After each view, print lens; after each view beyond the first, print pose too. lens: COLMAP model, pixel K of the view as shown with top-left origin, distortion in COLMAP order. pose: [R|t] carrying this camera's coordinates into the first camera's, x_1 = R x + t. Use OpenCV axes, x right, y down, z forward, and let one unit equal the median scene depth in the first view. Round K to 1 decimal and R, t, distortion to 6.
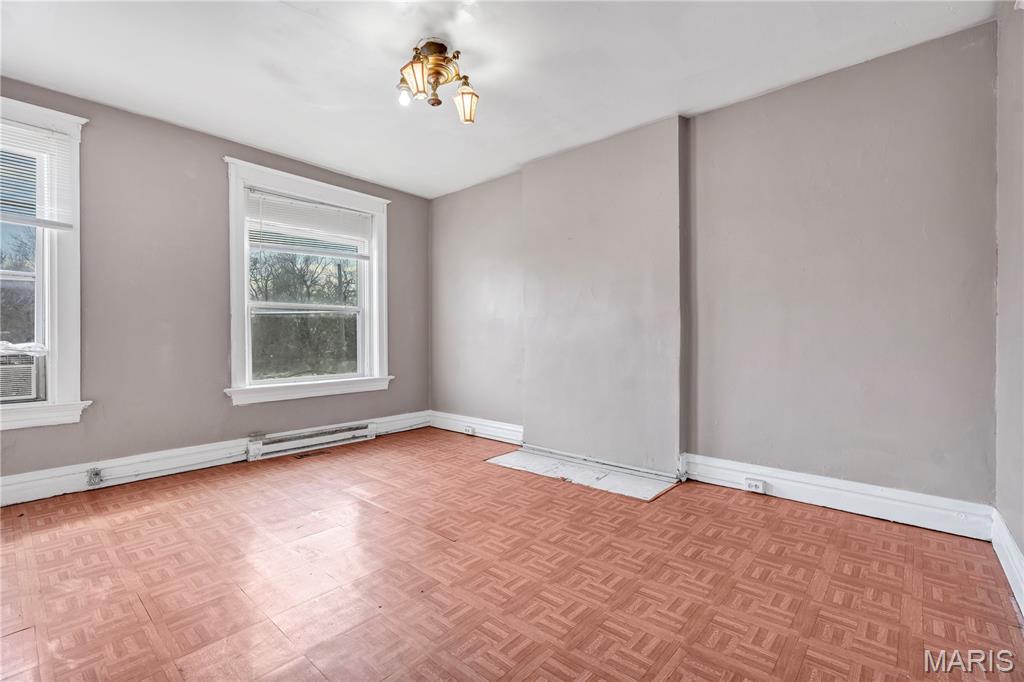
lens RADIAL K [[457.9, 0, 516.1], [0, 457.9, 335.8], [0, 0, 1]] dist [0.001345, 0.000638]
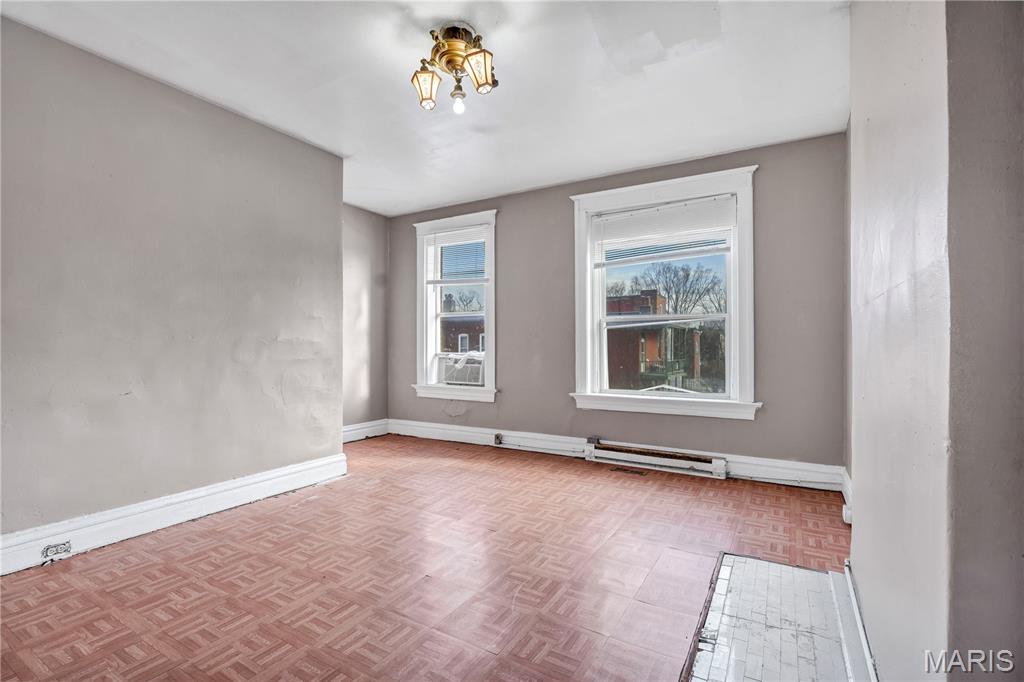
lens RADIAL K [[457.9, 0, 514.0], [0, 457.9, 346.6], [0, 0, 1]] dist [0.001345, 0.000638]
pose [[0.180132, -0.001574, -0.983641, 0.493547], [-0.000895, 0.999998, -0.001764, -0.001234], [0.983642, 0.001198, 0.180130, 0.631710]]
